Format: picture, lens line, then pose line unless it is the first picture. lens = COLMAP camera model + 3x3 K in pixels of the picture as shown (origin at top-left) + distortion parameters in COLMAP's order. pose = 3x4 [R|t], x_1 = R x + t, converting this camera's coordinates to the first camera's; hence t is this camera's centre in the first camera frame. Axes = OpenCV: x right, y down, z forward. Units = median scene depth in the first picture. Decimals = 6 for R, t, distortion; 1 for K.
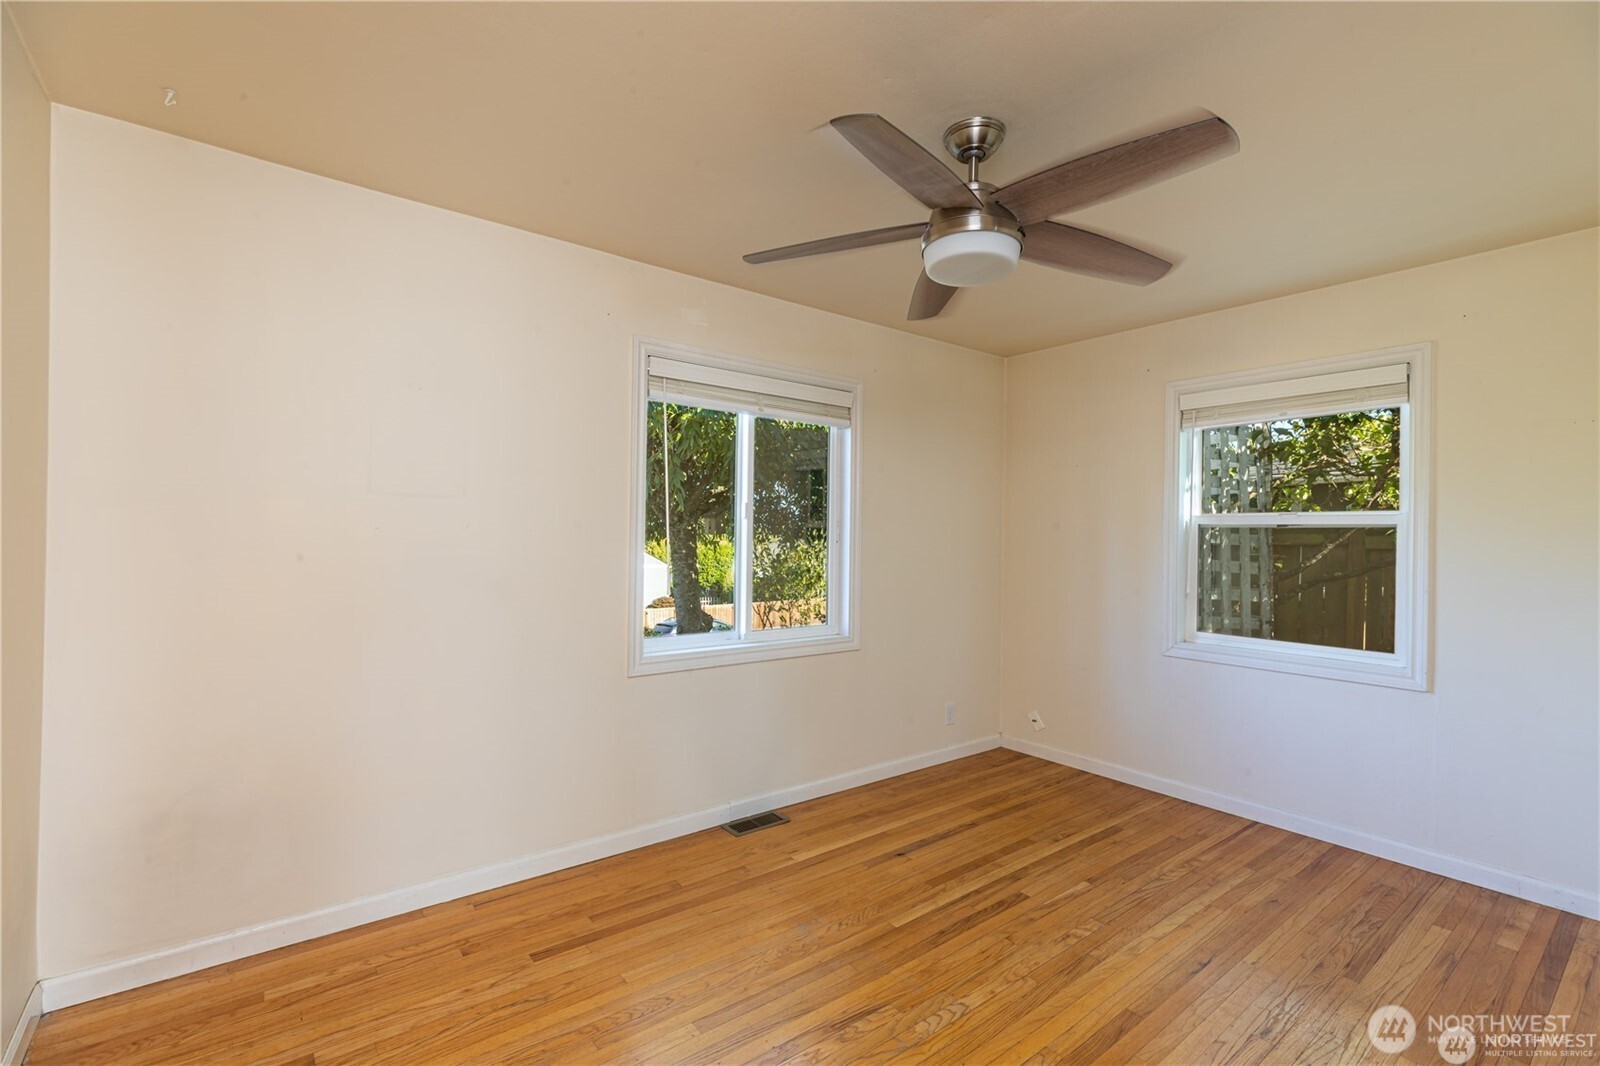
lens RADIAL K [[718.0, 0, 802.5], [0, 718.0, 533.6], [0, 0, 1]] dist [0.001948, 0.001016]
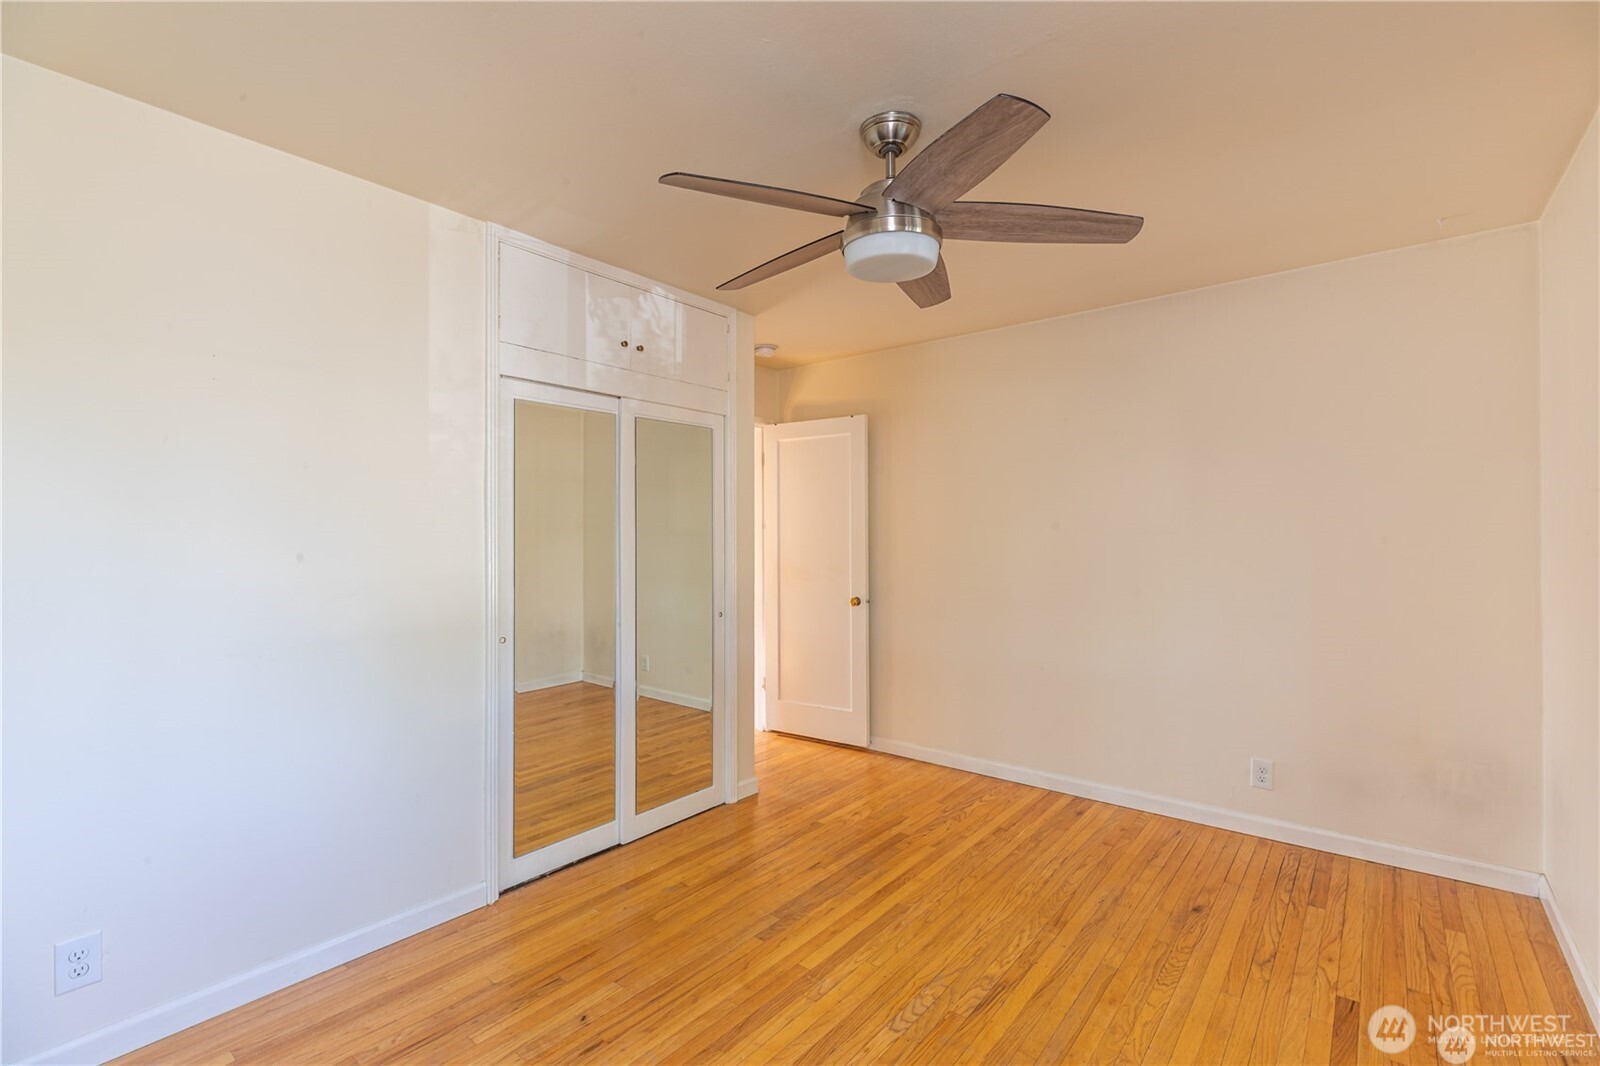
lens RADIAL K [[718.0, 0, 807.2], [0, 718.0, 532.4], [0, 0, 1]] dist [0.001948, 0.001016]
pose [[-0.973281, -0.013249, -0.229234, 0.441143], [-0.012694, 0.999912, -0.003893, 0.004560], [0.229265, -0.000879, -0.973364, 1.488243]]
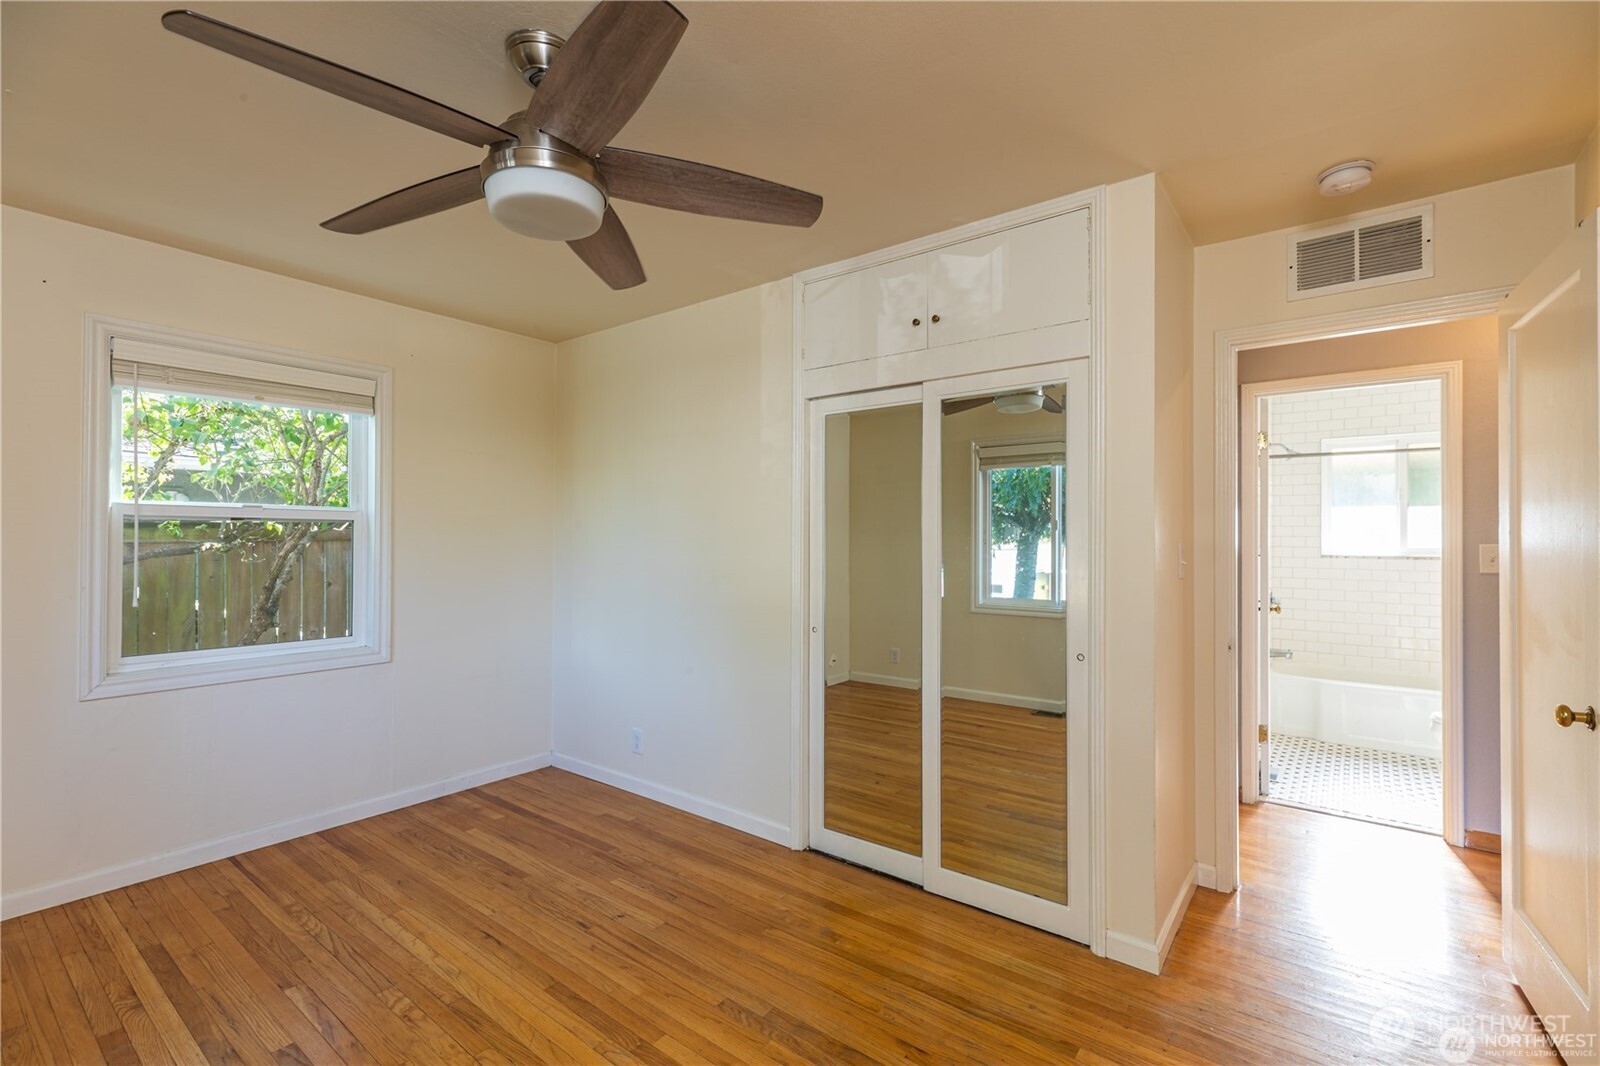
lens RADIAL K [[718.0, 0, 800.5], [0, 718.0, 529.7], [0, 0, 1]] dist [0.001948, 0.001016]
pose [[-0.240488, -0.004452, 0.970642, -0.499506], [-0.004508, 0.999984, 0.003469, -0.005906], [-0.970642, -0.003541, -0.240504, 0.696875]]
